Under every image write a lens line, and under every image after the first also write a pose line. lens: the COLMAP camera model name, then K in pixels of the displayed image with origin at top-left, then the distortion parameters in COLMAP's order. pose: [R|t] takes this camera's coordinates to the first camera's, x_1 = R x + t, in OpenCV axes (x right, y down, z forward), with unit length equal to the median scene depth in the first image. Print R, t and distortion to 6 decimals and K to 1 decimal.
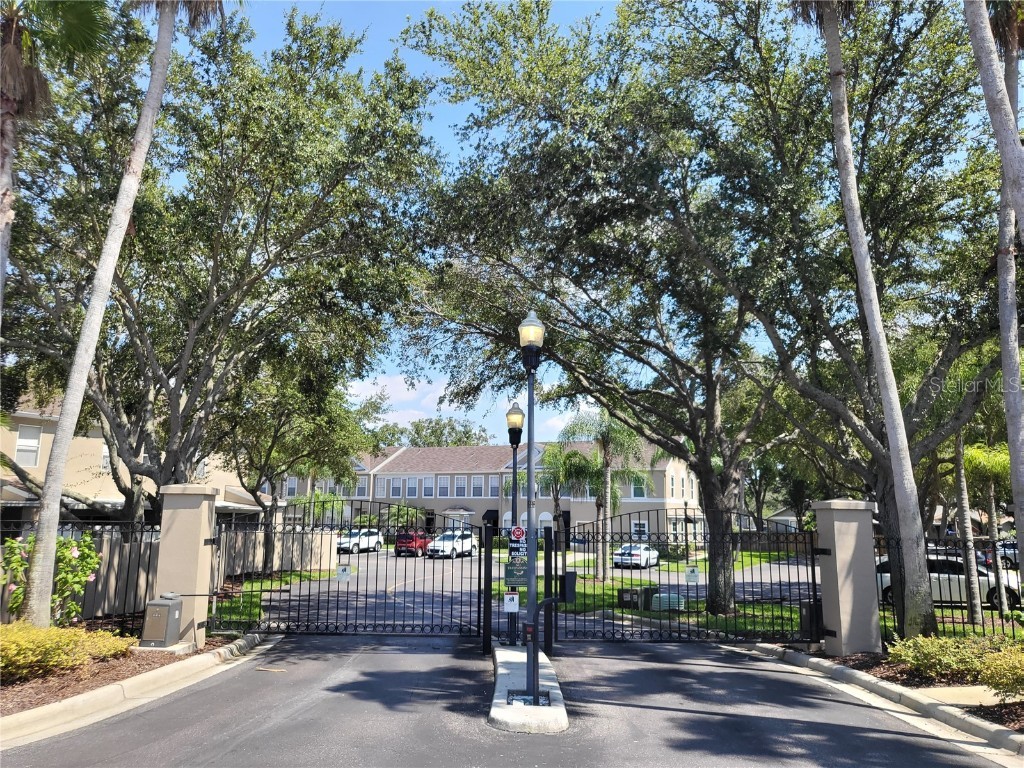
lens RADIAL K [[800.4, 0, 514.3], [0, 800.4, 370.4], [0, 0, 1]] dist [-0.001141, 0.058561]
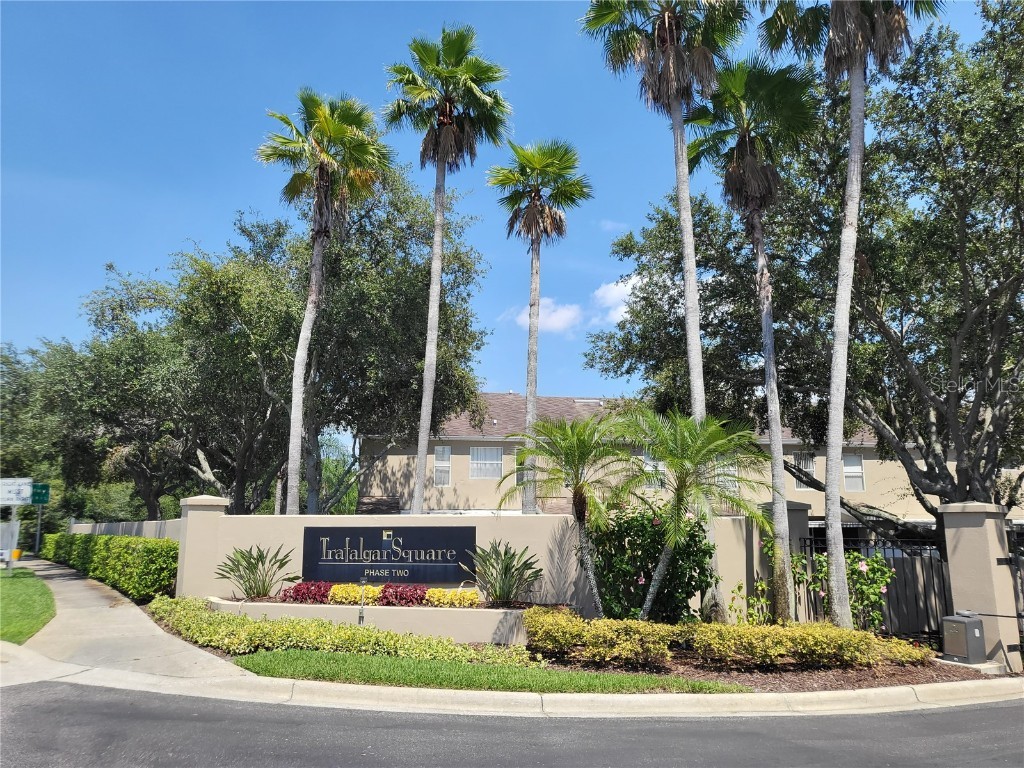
lens RADIAL K [[793.0, 0, 512.0], [0, 793.0, 384.0], [0, 0, 1]] dist [-0.011090, 0.073612]
pose [[0.573118, -0.163390, -0.803019, 0.106587], [0.154774, 0.983867, -0.089725, -0.002849], [0.804724, -0.072863, 0.589160, -0.037145]]
